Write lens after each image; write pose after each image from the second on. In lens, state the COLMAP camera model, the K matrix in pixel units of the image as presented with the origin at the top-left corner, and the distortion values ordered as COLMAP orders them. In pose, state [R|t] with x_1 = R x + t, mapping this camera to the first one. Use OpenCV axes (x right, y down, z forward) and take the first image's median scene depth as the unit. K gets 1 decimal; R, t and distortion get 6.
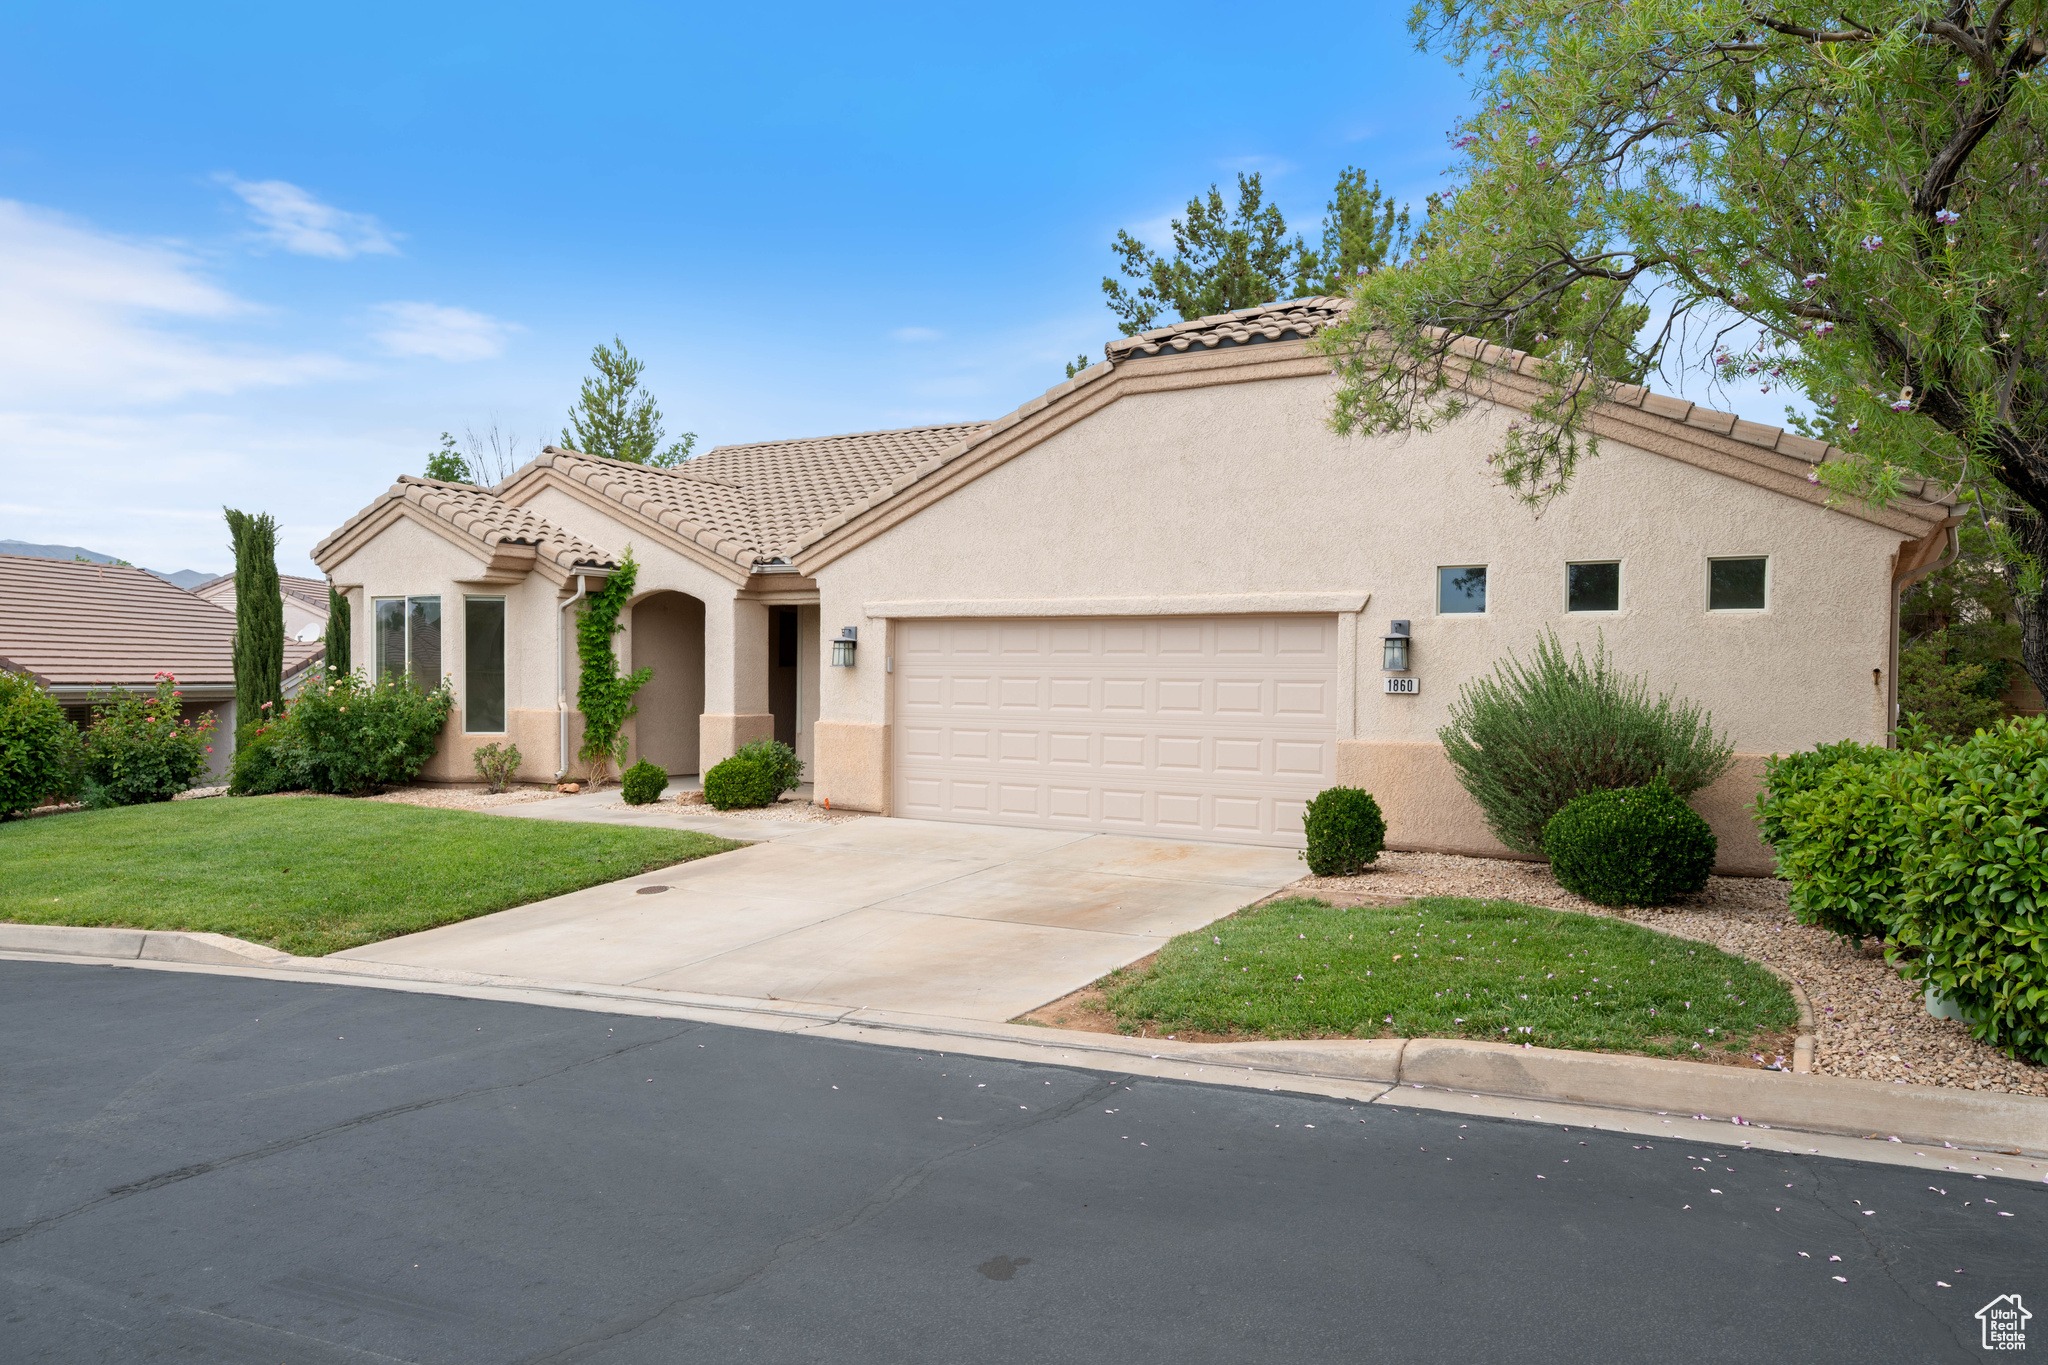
lens RADIAL K [[1389.7, 0, 1016.8], [0, 1389.7, 698.4], [0, 0, 1]] dist [-0.000676, -0.002555]
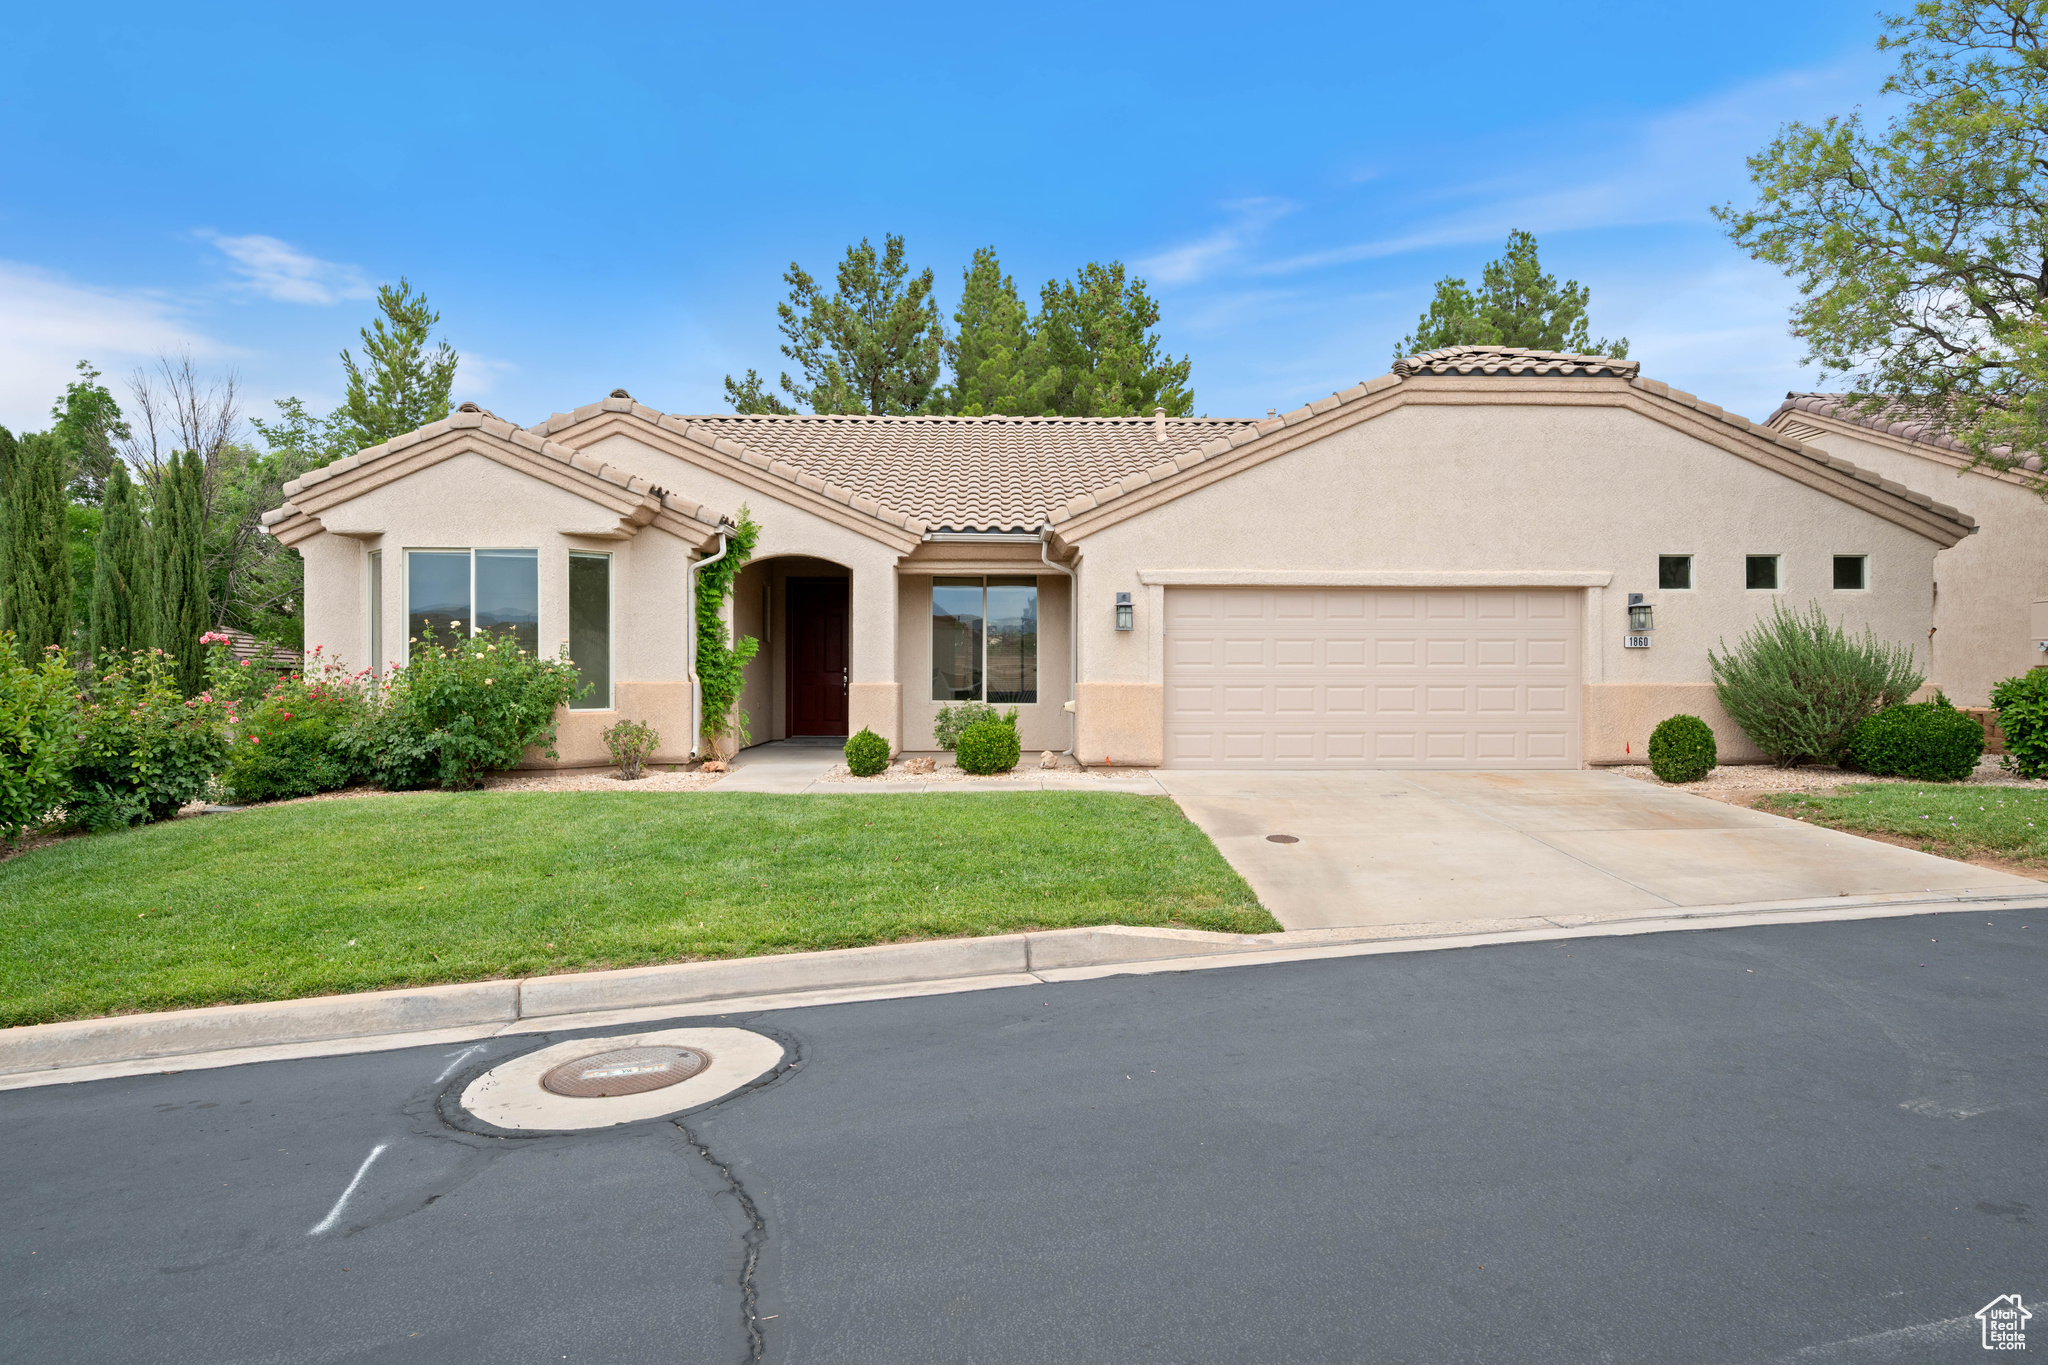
lens RADIAL K [[1152.8, 0, 1020.4], [0, 1152.8, 668.0], [0, 0, 1]] dist [-0.004610, 0.001211]
pose [[0.843482, -0.006806, 0.537114, -0.657141], [0.017789, 0.999725, -0.015269, 0.017926], [-0.536862, 0.022434, 0.843372, 0.299861]]
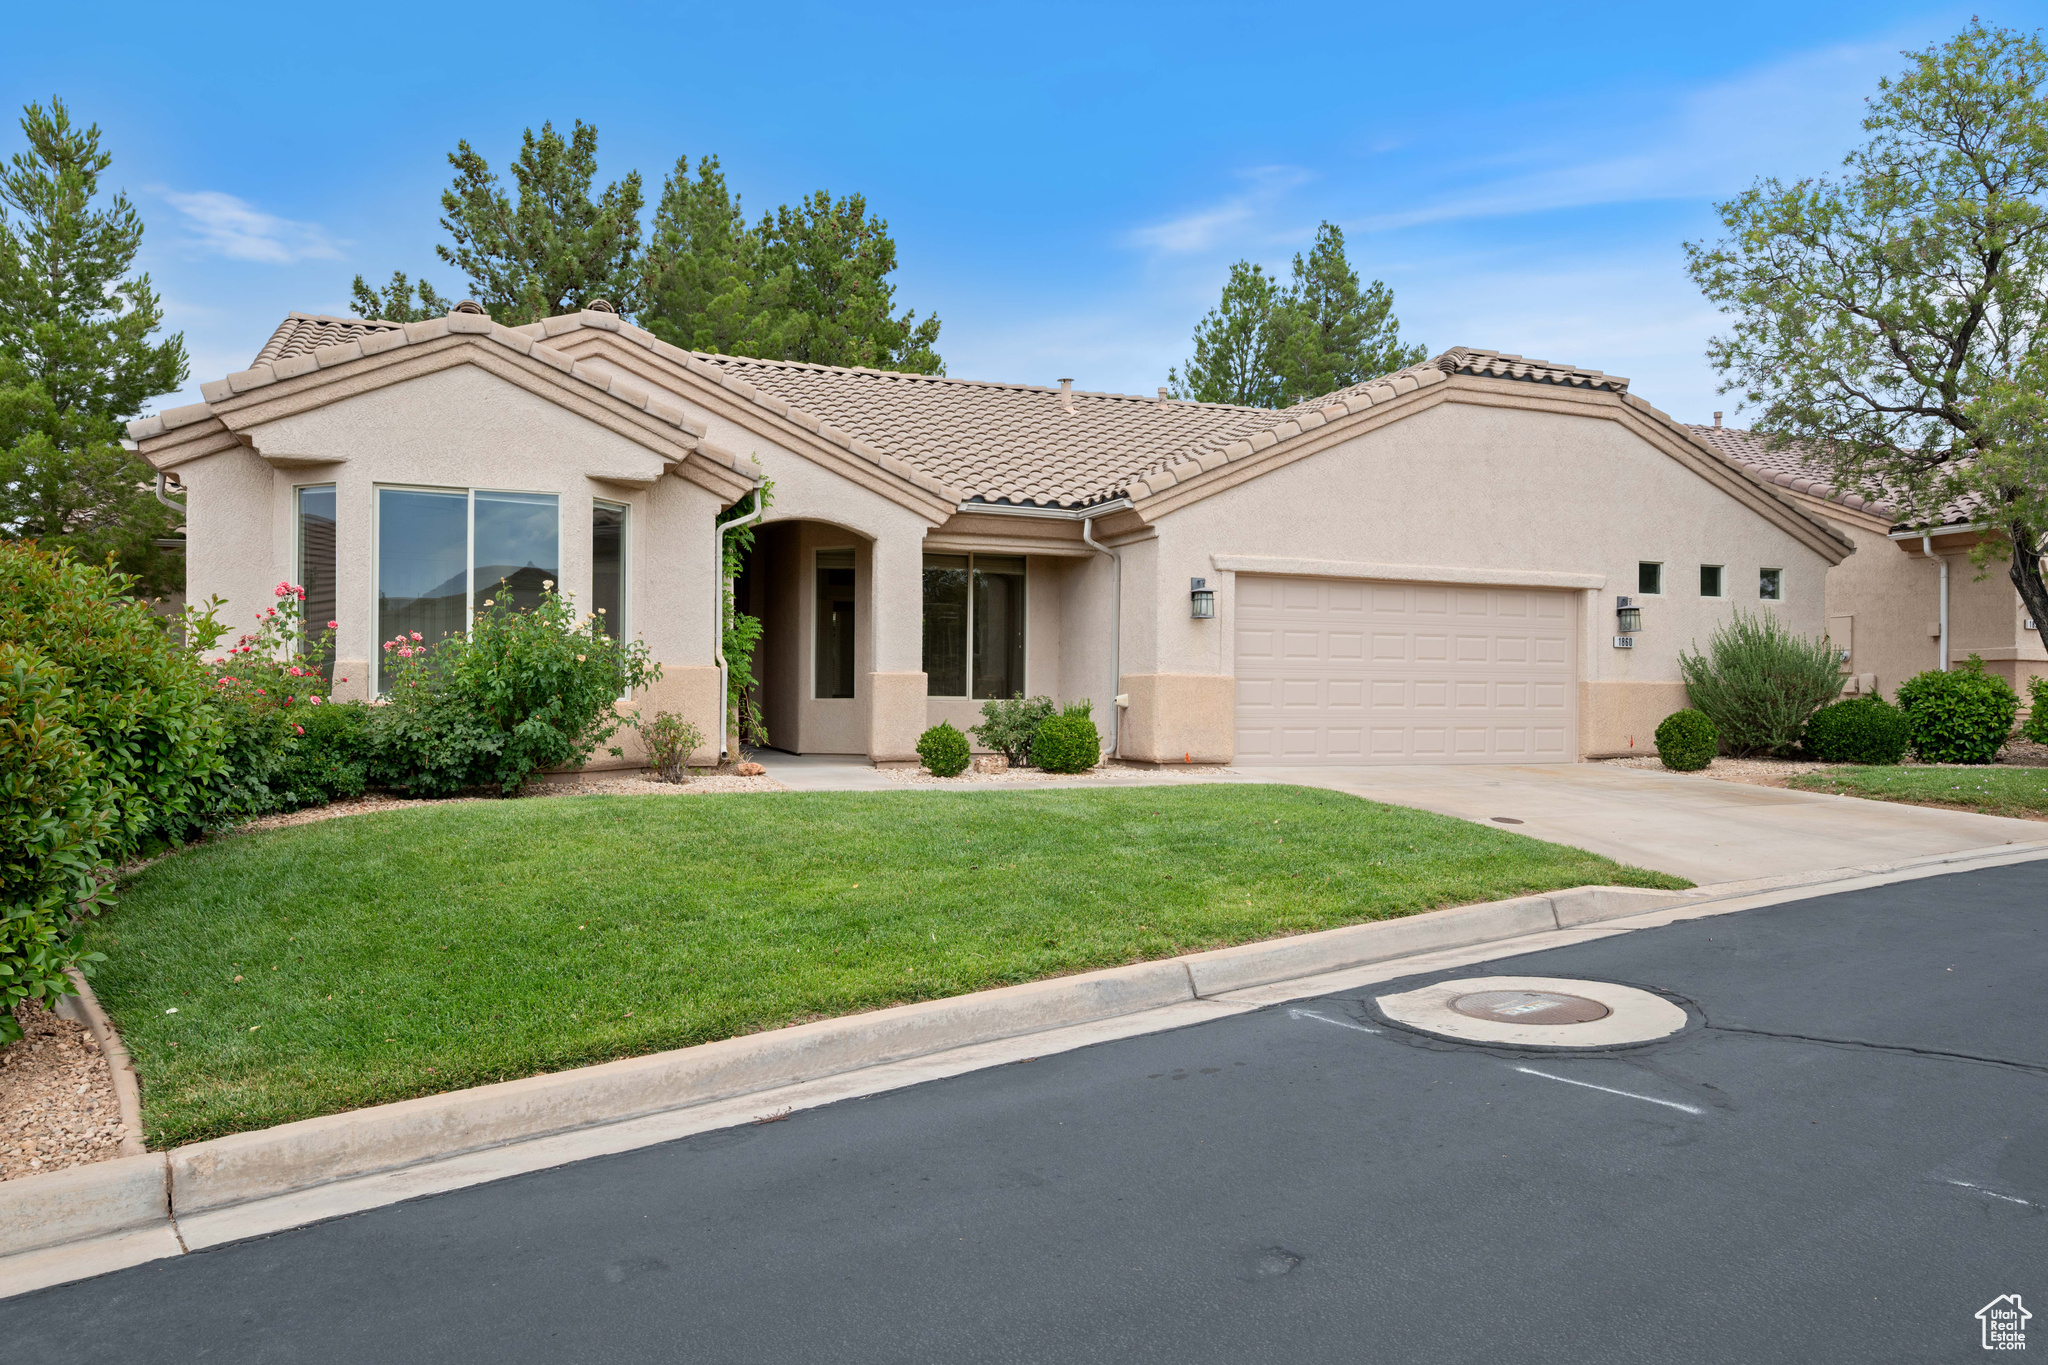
lens RADIAL K [[1389.7, 0, 1011.3], [0, 1389.7, 681.8], [0, 0, 1]] dist [-0.000676, -0.002555]
pose [[0.602094, 0.001755, 0.798423, -0.989827], [0.011079, 0.999883, -0.010553, 0.031619], [-0.798348, 0.015200, 0.602004, 0.507959]]
